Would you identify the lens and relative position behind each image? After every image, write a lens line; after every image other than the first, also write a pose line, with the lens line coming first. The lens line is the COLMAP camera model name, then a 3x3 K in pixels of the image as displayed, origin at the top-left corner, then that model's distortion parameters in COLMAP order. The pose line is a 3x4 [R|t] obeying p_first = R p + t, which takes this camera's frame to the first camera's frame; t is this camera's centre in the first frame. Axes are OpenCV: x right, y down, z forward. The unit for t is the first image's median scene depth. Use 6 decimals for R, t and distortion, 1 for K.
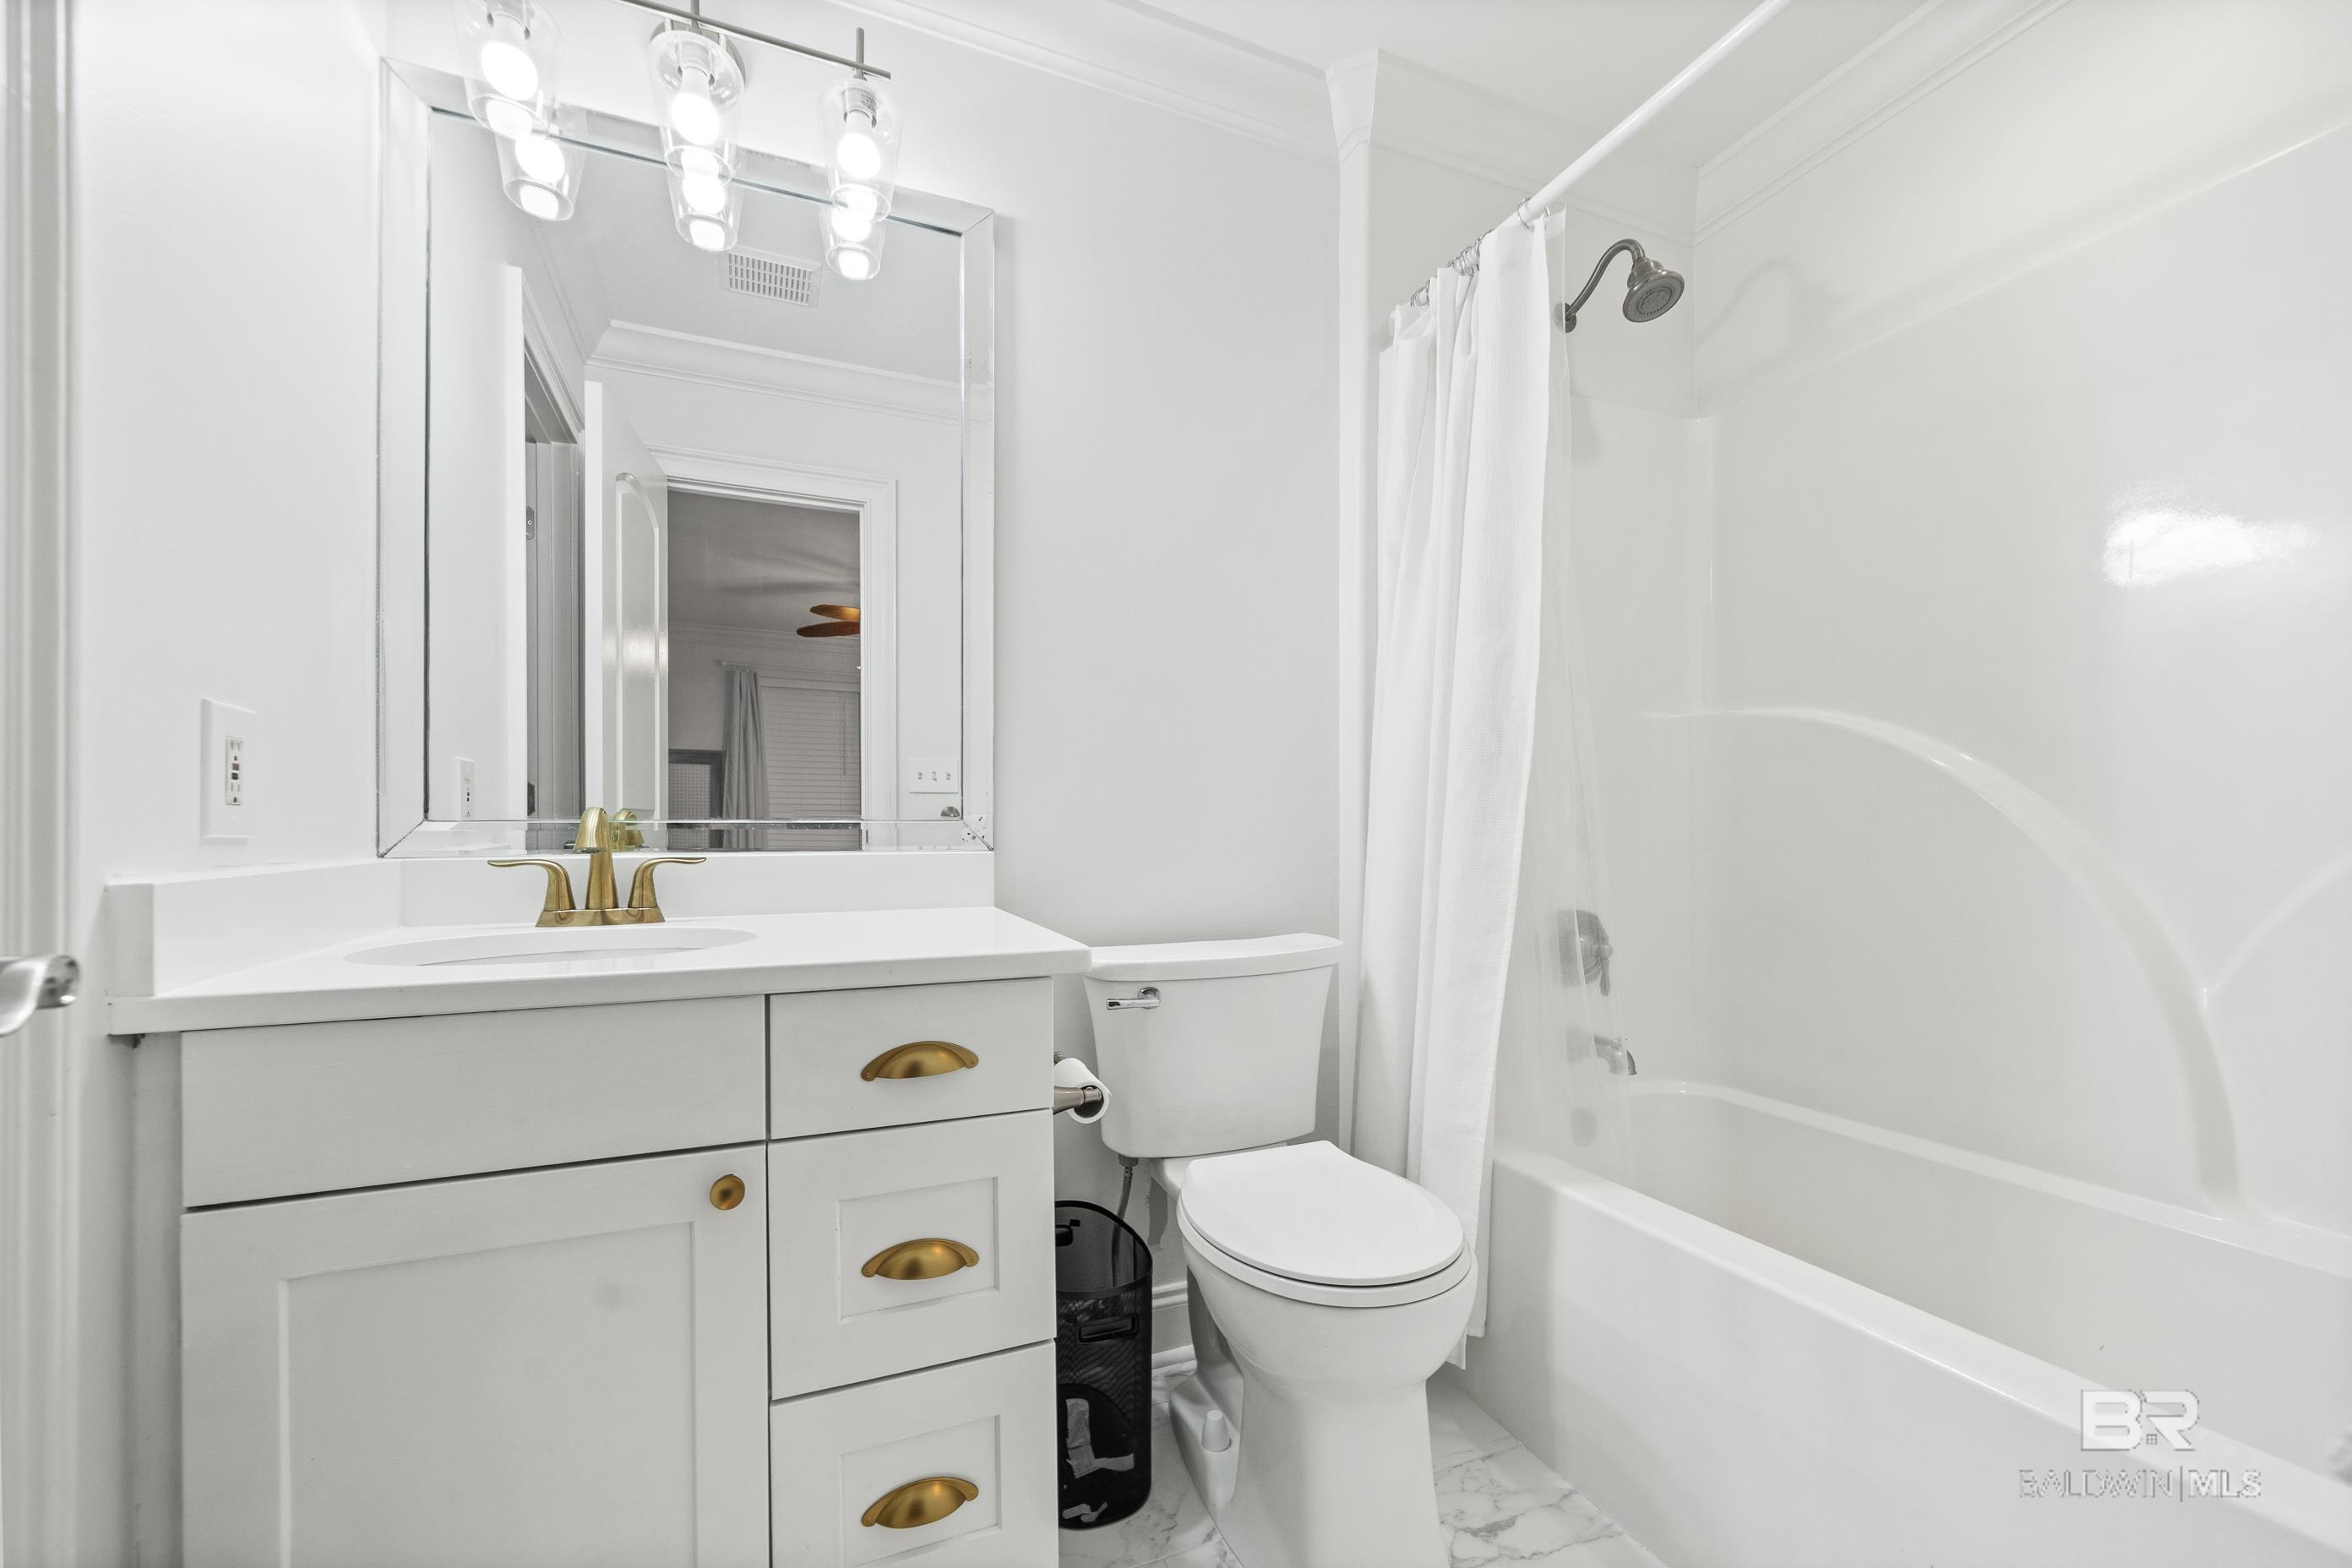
lens RADIAL K [[924.9, 0, 1175.0], [0, 924.9, 807.2], [0, 0, 1]] dist [-0.000323, -0.000035]
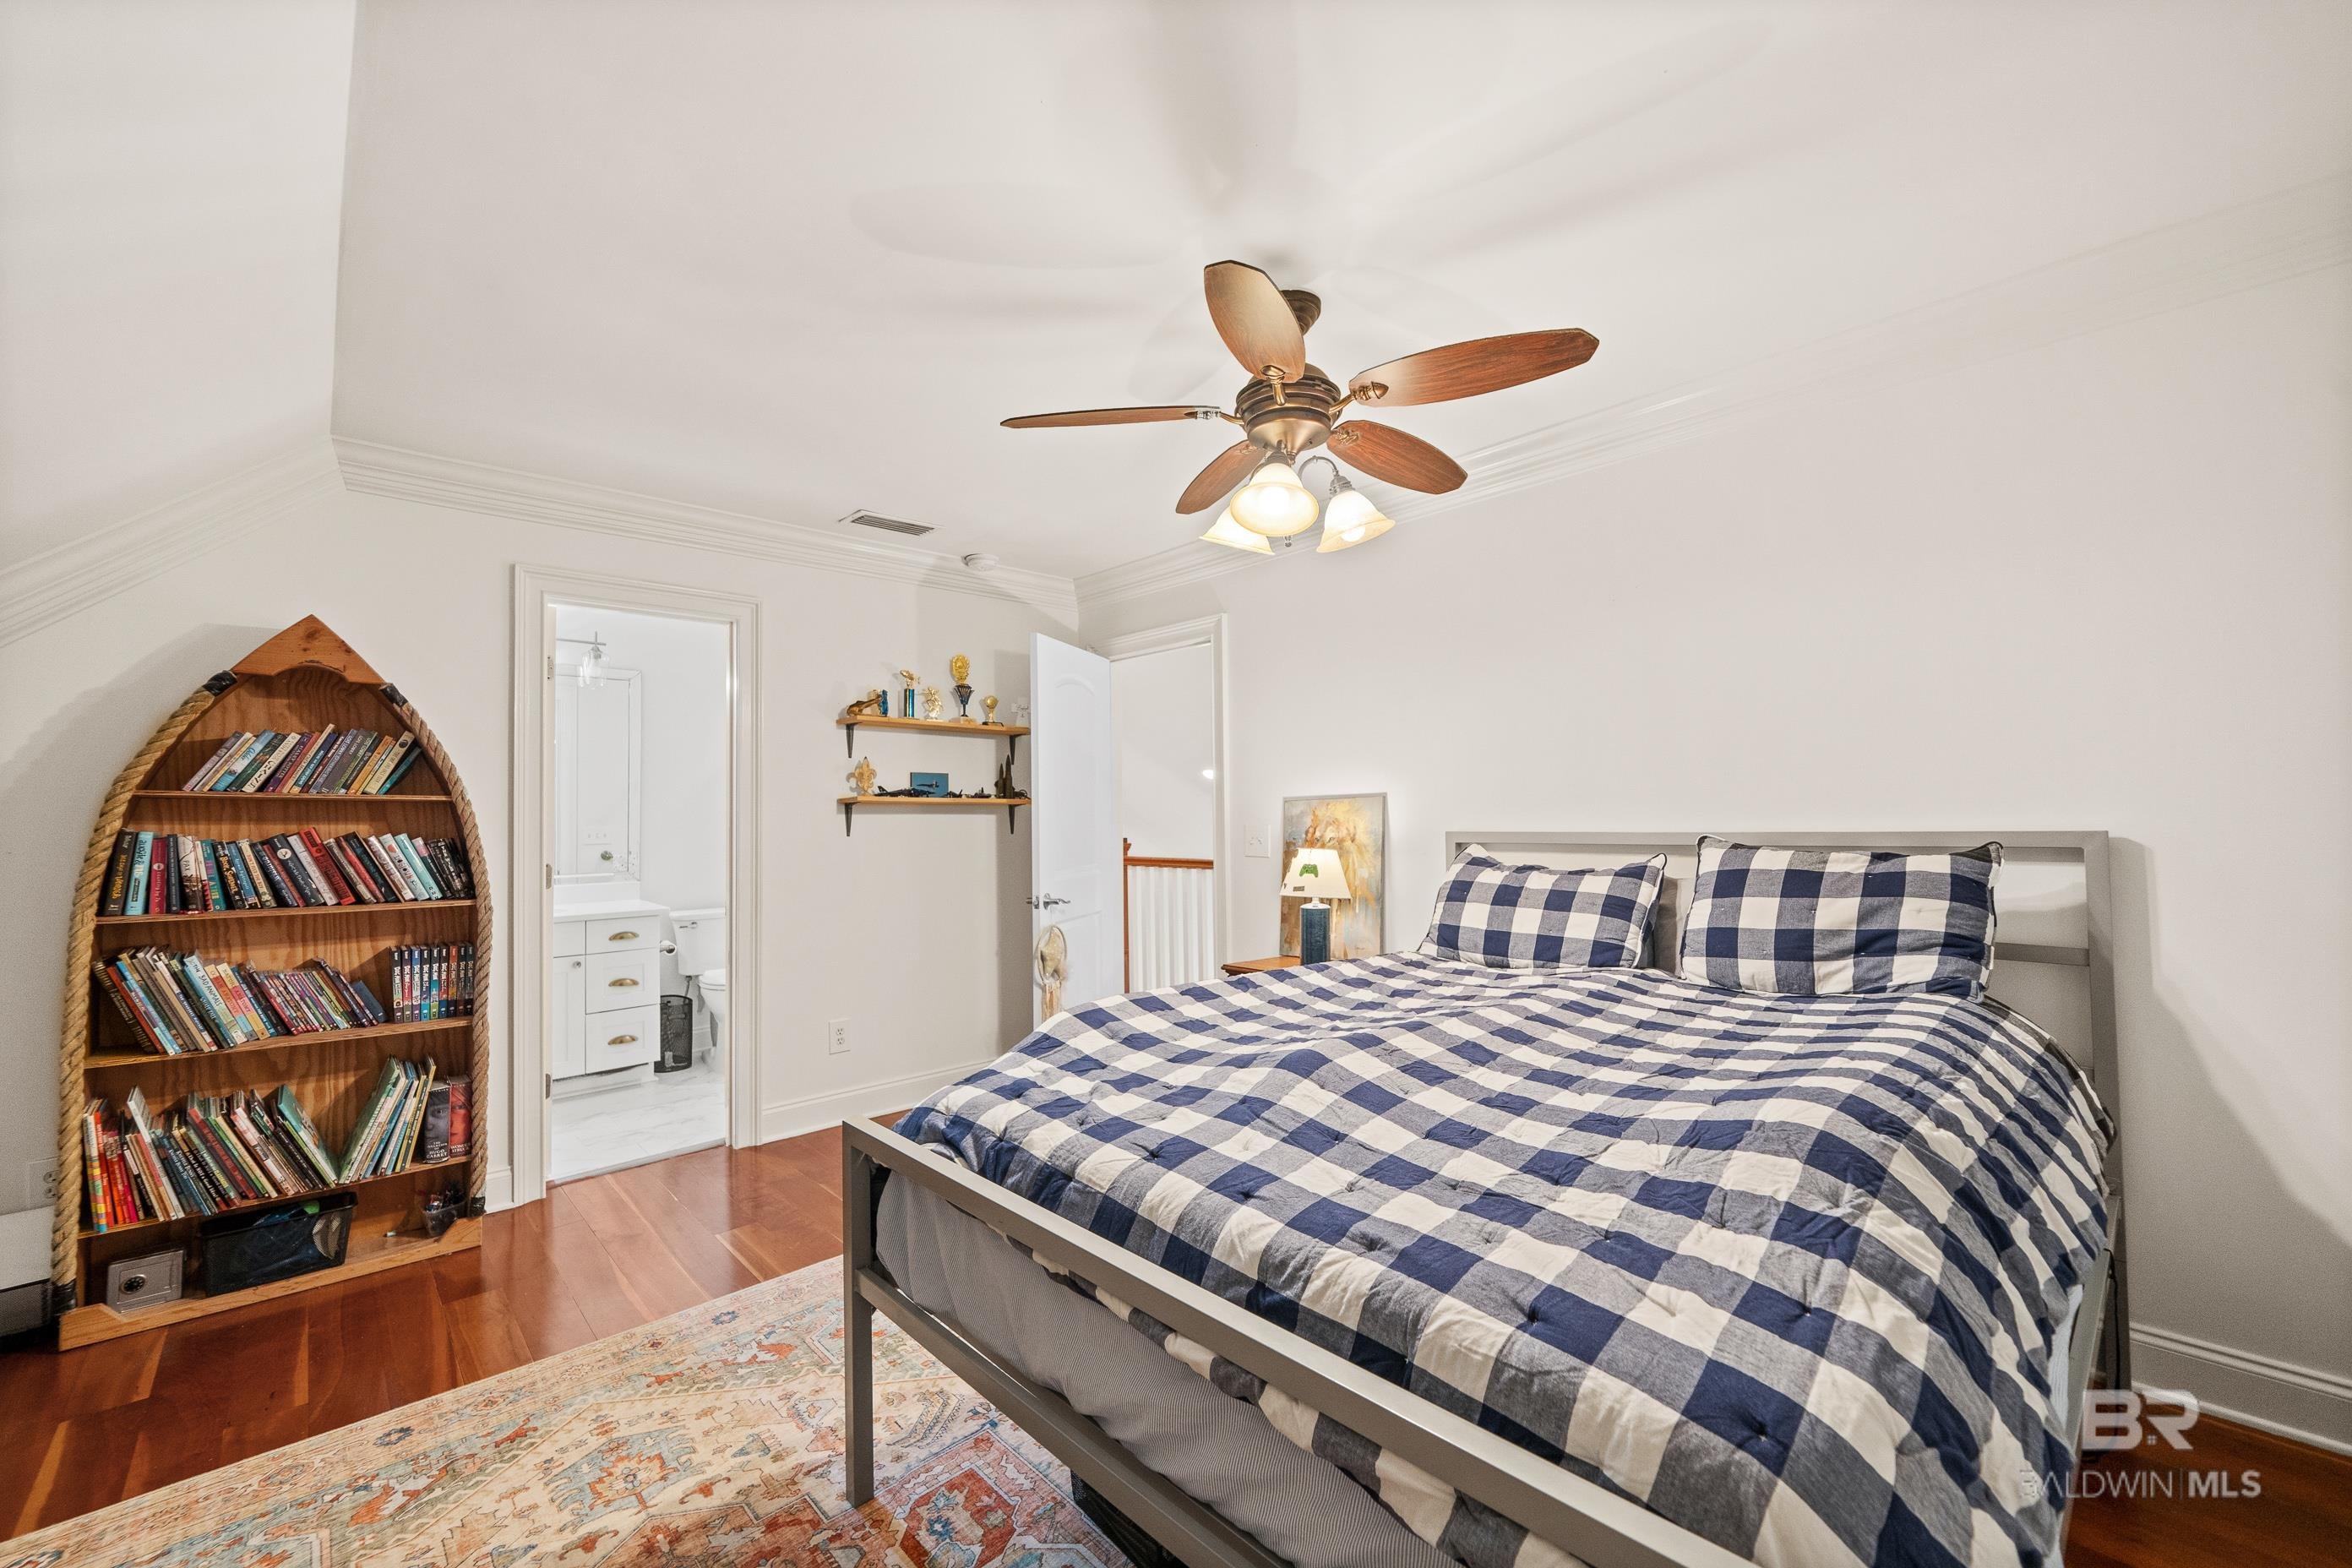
lens RADIAL K [[890.7, 0, 1176.0], [0, 890.7, 784.0], [0, 0, 1]] dist [0.000091, 0.000000]
pose [[0.925491, 0.005879, 0.378723, 0.401229], [-0.005460, 0.999983, -0.002179, -0.332234], [-0.378730, -0.000051, 0.925507, -2.913227]]
